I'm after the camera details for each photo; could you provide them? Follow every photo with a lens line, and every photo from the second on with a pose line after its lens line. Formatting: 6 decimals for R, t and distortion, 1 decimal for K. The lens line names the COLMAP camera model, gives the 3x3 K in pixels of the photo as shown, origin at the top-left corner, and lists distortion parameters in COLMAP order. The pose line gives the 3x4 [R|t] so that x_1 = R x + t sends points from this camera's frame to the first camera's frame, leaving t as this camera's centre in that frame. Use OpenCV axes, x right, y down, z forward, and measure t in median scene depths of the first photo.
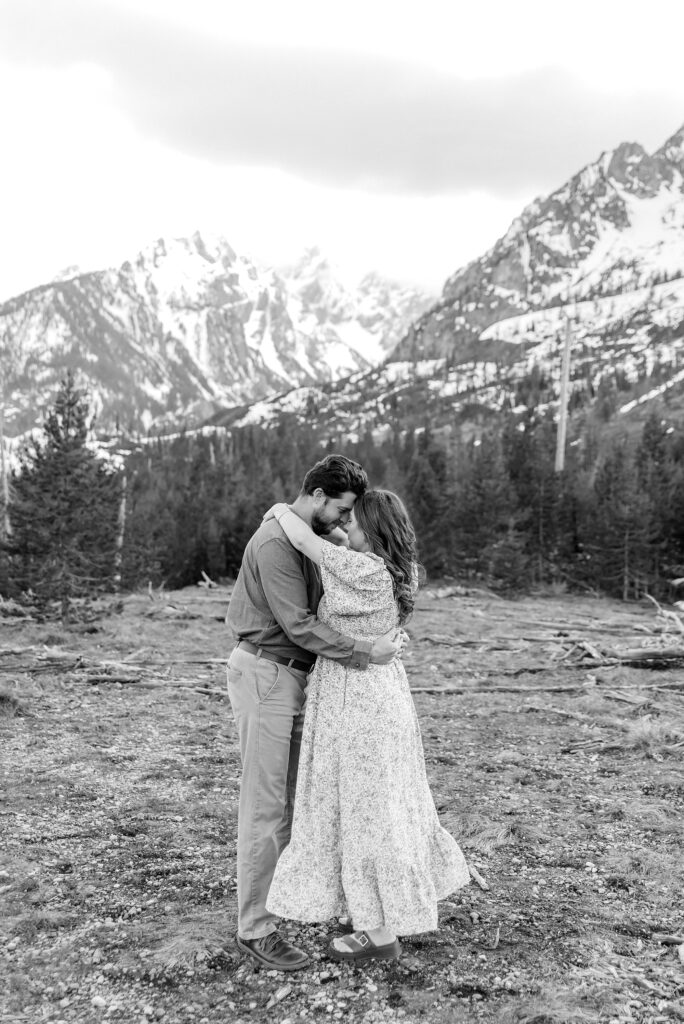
lens RADIAL K [[1183.6, 0, 342.0], [0, 1183.6, 512.0], [0, 0, 1]] dist [0.008560, 0.011151]
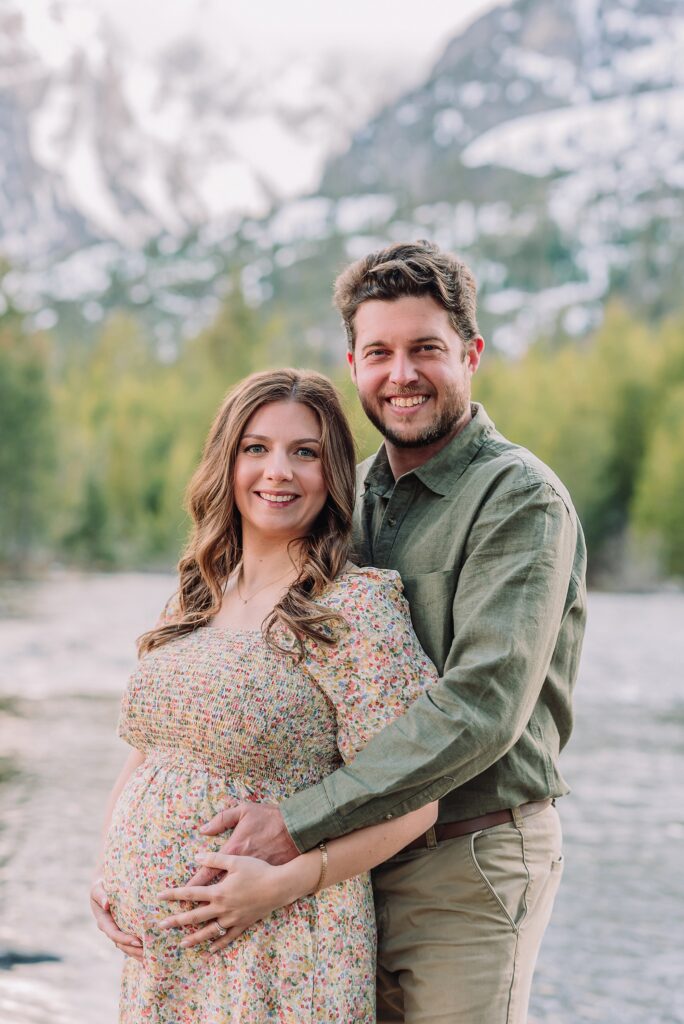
lens RADIAL K [[2443.9, 0, 342.0], [0, 2443.9, 512.0], [0, 0, 1]] dist [0.034439, -0.030849]
pose [[0.999023, 0.024259, 0.036938, 0.020001], [-0.024268, 0.999705, -0.000228, 0.001979], [-0.036933, -0.000669, 0.999318, -0.014891]]
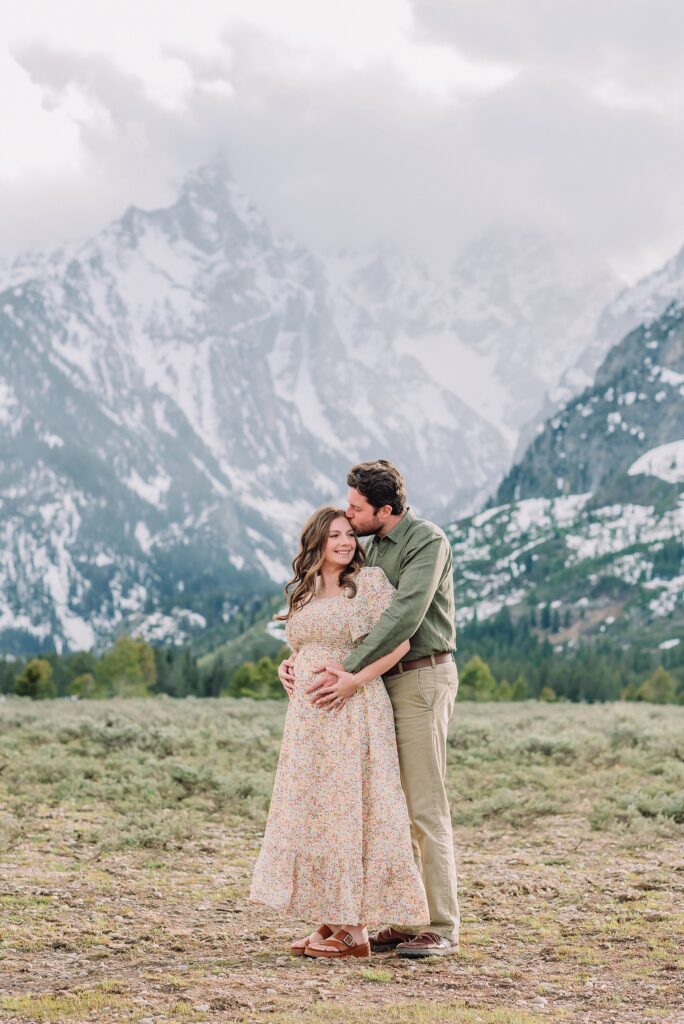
lens RADIAL K [[2553.9, 0, 342.0], [0, 2553.9, 512.0], [0, 0, 1]] dist [0.011204, -0.658596]
pose [[0.999631, -0.010805, -0.024940, -0.028063], [0.009276, 0.998118, -0.060614, -0.007908], [0.025548, 0.060361, 0.997850, -0.538645]]
